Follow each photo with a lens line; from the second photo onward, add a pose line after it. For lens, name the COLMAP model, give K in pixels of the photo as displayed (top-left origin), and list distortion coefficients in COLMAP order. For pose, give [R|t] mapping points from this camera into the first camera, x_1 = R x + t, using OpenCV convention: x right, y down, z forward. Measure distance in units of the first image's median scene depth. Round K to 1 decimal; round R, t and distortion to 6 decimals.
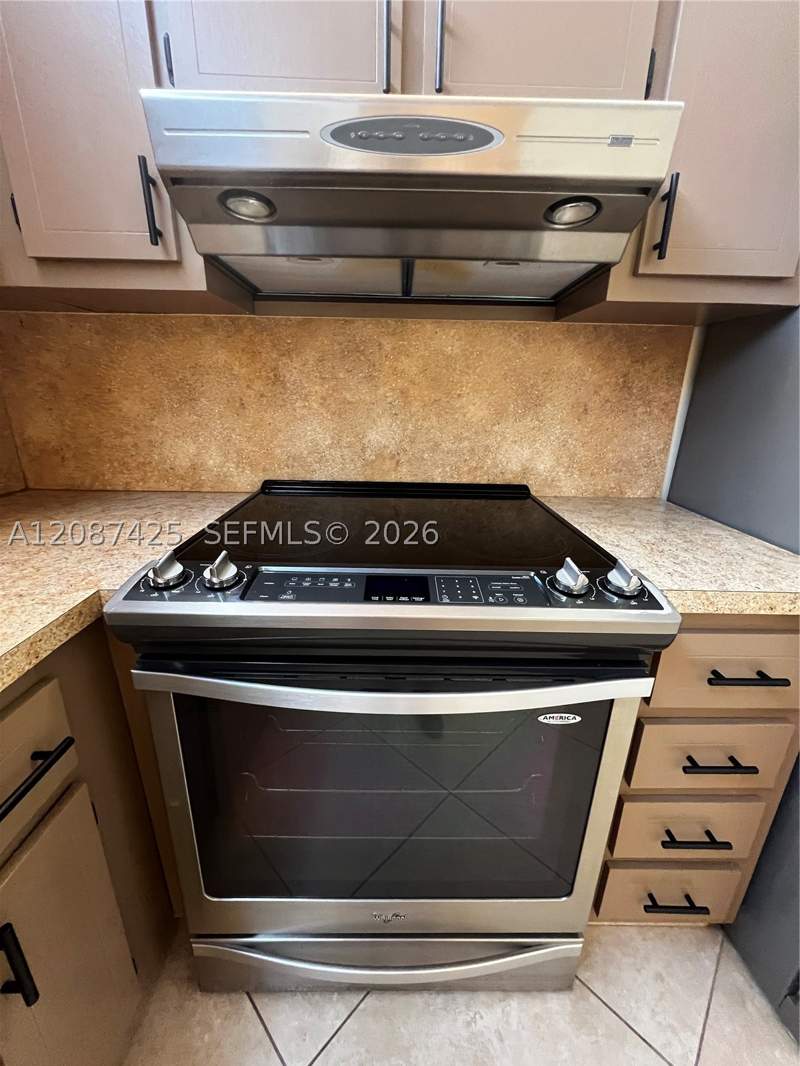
lens RADIAL K [[428.4, 0, 403.7], [0, 428.4, 530.2], [0, 0, 1]] dist [-0.001778, 0.000395]
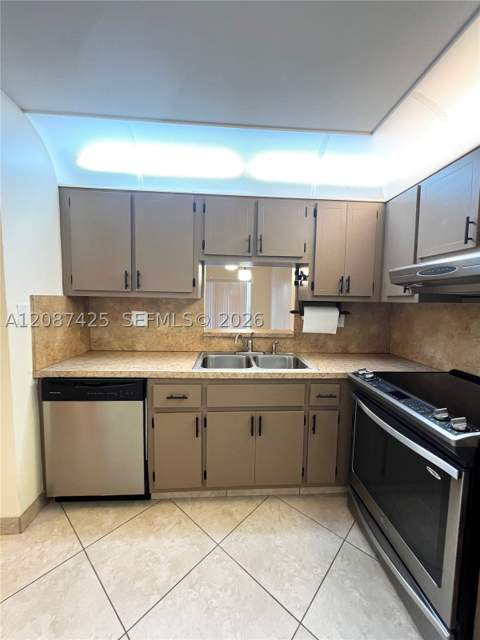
lens RADIAL K [[257.2, 0, 242.2], [0, 257.2, 318.3], [0, 0, 1]] dist [-0.001778, 0.000395]
pose [[0.046431, 0.053393, -0.997494, 1.025581], [-0.323085, 0.945701, 0.035582, -0.059533], [0.945230, 0.320623, 0.061160, -0.249709]]
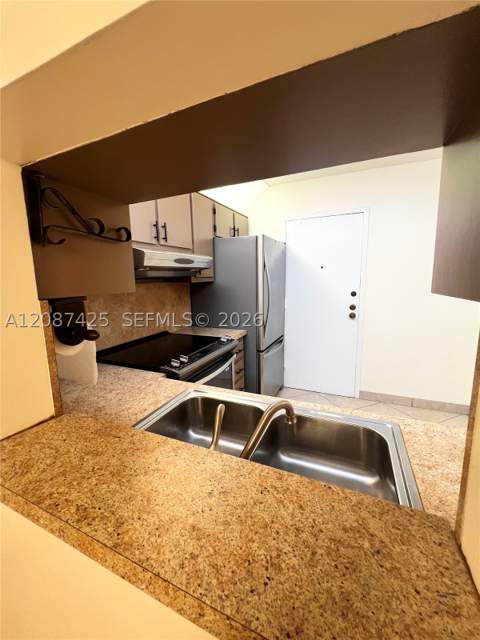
lens RADIAL K [[257.2, 0, 242.2], [0, 257.2, 318.3], [0, 0, 1]] dist [-0.001778, 0.000395]
pose [[0.407081, -0.175307, 0.896411, -1.237171], [0.309789, 0.949737, 0.045053, -0.112760], [-0.859253, 0.259358, 0.440928, -0.350385]]
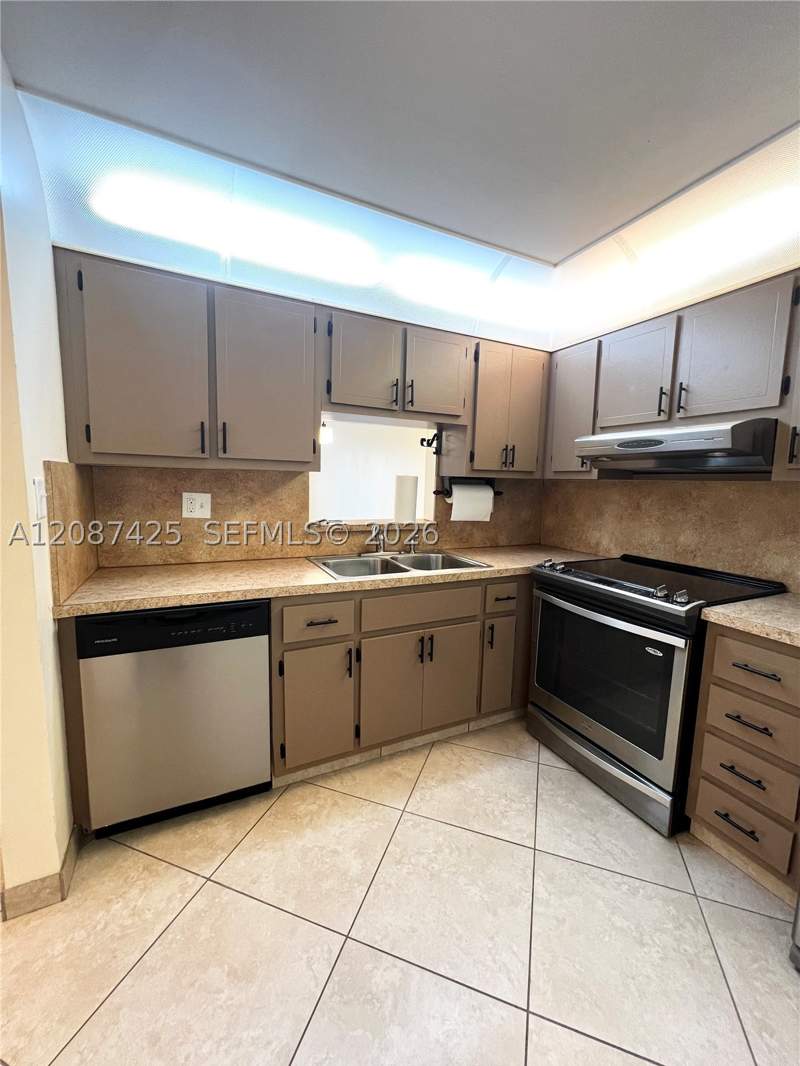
lens RADIAL K [[427.4, 0, 402.7], [0, 427.4, 530.0], [0, 0, 1]] dist [-0.003197, 0.000980]
pose [[0.429290, 0.094914, -0.898166, 1.097843], [-0.292041, 0.955627, -0.038599, 0.170084], [0.854648, 0.278871, 0.437960, -0.873898]]
